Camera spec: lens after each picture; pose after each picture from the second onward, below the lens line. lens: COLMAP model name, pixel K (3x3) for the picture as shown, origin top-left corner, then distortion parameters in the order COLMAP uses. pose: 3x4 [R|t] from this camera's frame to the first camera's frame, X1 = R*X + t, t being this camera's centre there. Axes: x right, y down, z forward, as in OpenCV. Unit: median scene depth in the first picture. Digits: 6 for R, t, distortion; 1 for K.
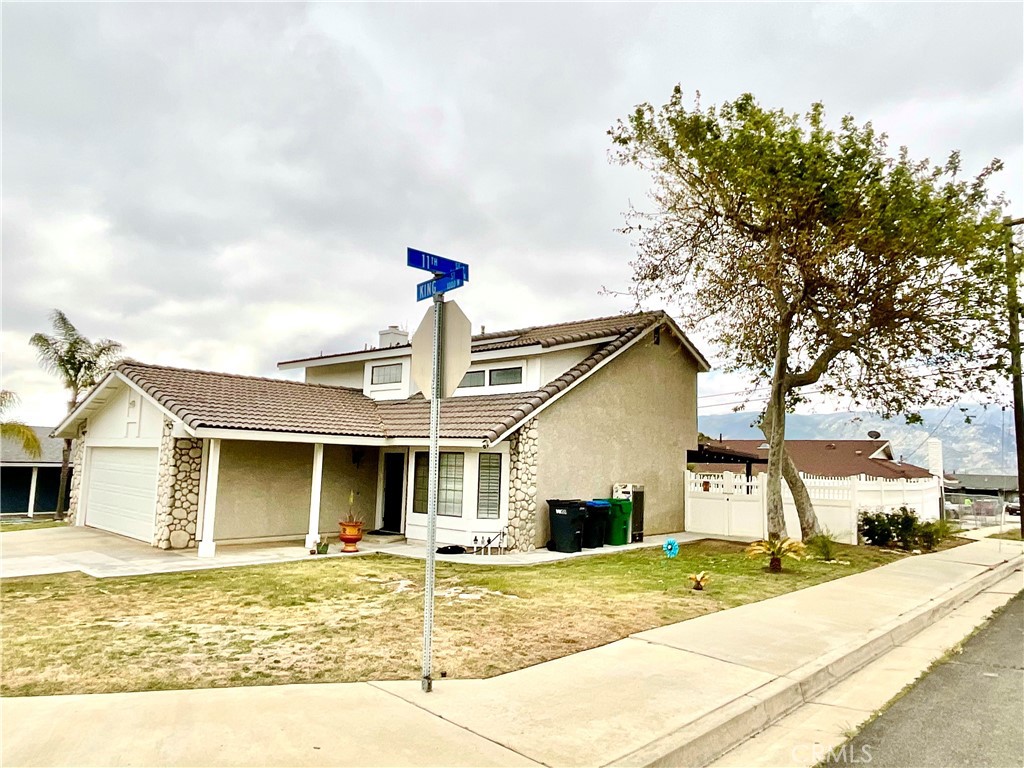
lens RADIAL K [[692.8, 0, 512.0], [0, 692.8, 384.0], [0, 0, 1]] dist [-0.006511, -0.008281]
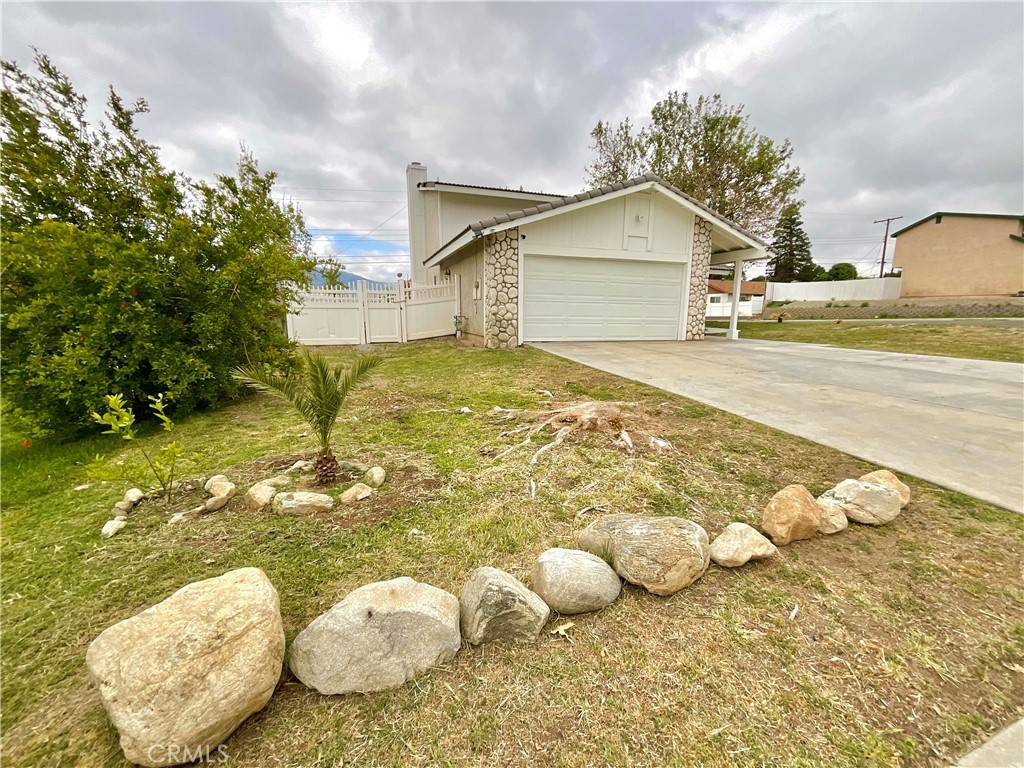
lens RADIAL K [[413.1, 0, 512.0], [0, 413.1, 384.0], [0, 0, 1]] dist [-0.003617, 0.000988]
pose [[0.481532, -0.178287, 0.858103, -1.286742], [-0.093792, 0.962985, 0.252711, 0.138418], [-0.871395, -0.202172, 0.446986, 0.863804]]
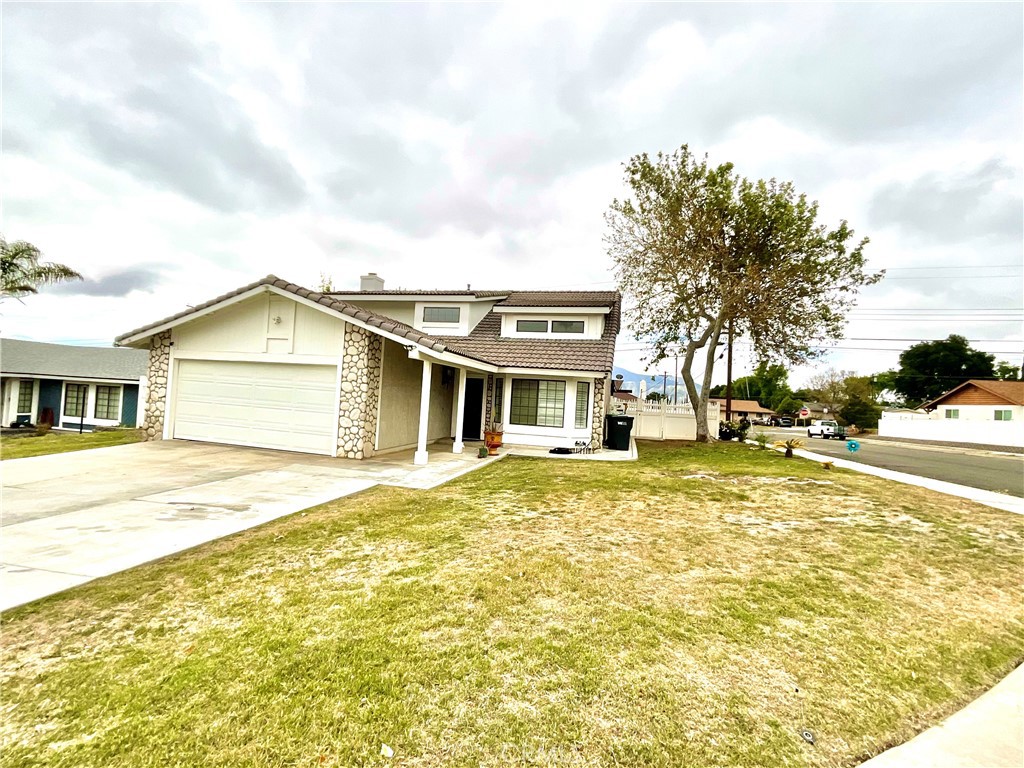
lens RADIAL K [[458.9, 0, 512.0], [0, 458.9, 384.0], [0, 0, 1]] dist [-0.007977, 0.000032]
pose [[0.884680, 0.035918, 0.464812, -0.576489], [-0.085693, 0.992568, 0.086400, 0.035880], [-0.458255, -0.116267, 0.881184, 0.248401]]
